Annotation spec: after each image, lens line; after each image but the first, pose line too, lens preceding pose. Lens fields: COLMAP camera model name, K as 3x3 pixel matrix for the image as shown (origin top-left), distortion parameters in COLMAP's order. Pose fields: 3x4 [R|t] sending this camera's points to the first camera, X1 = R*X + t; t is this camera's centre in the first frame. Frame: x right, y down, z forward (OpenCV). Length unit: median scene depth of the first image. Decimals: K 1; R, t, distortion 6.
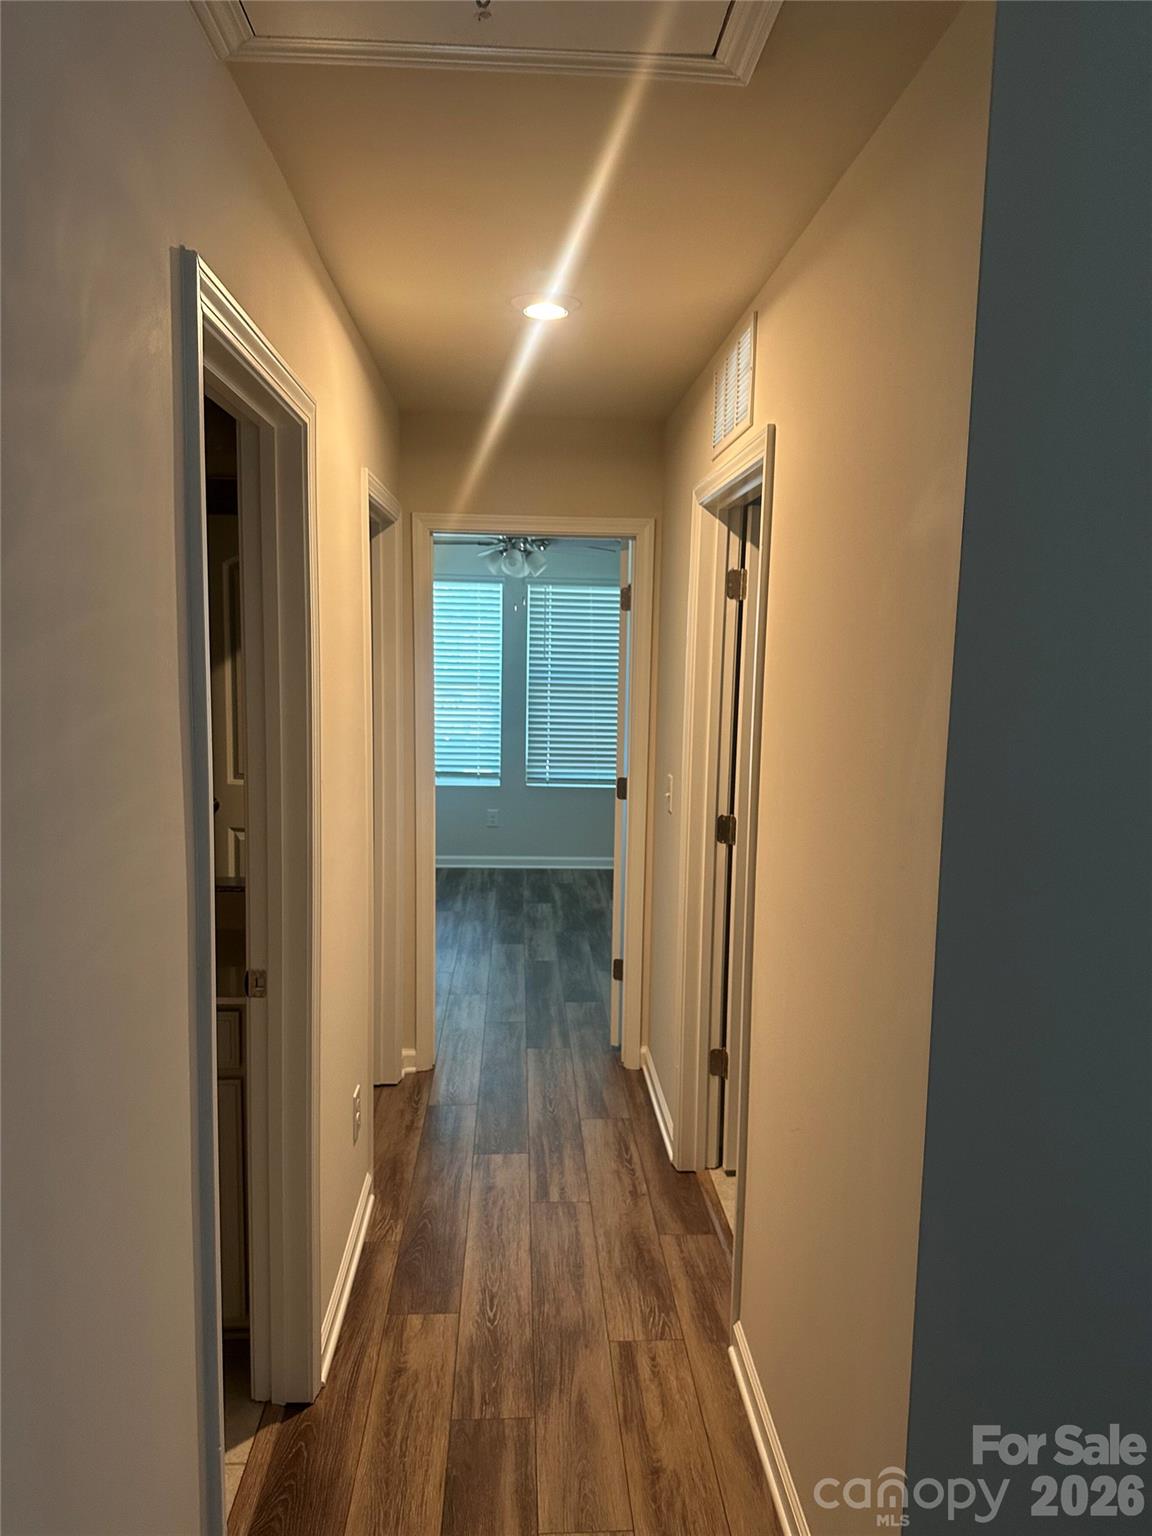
lens RADIAL K [[1054.1, 0, 576.0], [0, 1054.1, 768.0], [0, 0, 1]] dist [0.006584, 0.000938]
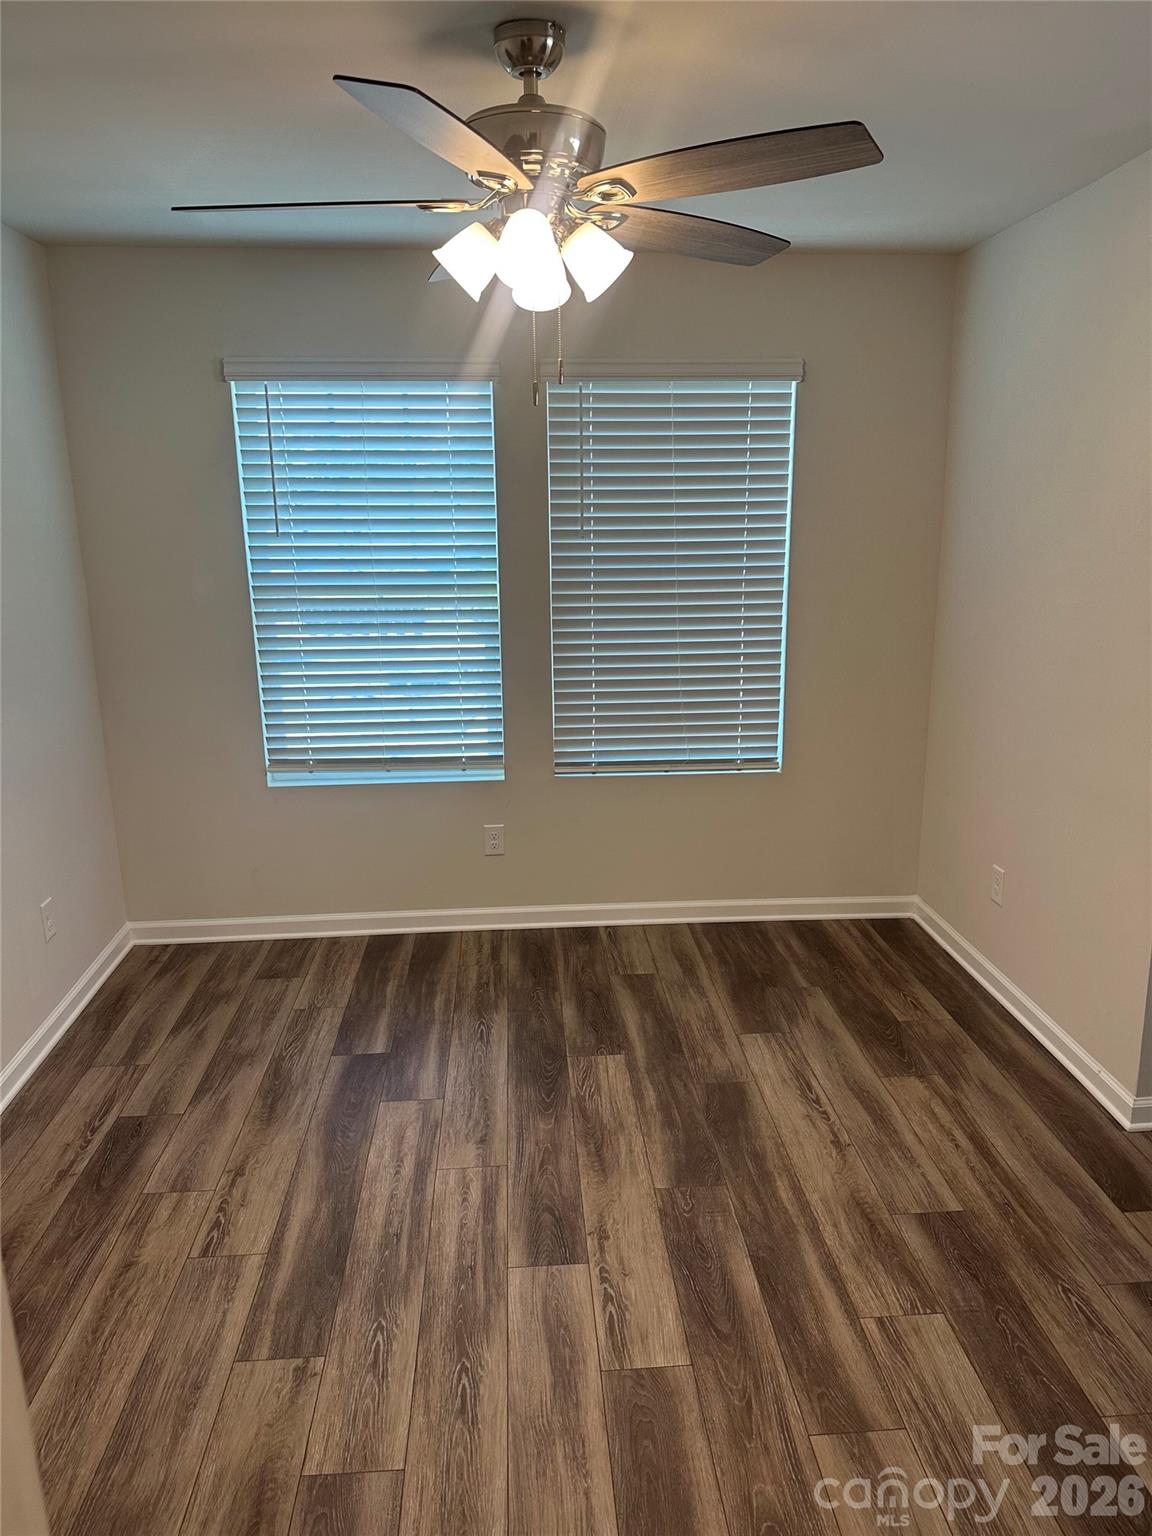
lens RADIAL K [[1054.1, 0, 576.0], [0, 1054.1, 768.0], [0, 0, 1]] dist [0.006584, 0.000938]
pose [[0.999430, -0.033757, -0.000125, -0.040856], [0.033522, 0.992028, 0.121479, -0.059430], [-0.003977, -0.121414, 0.992594, 0.537872]]
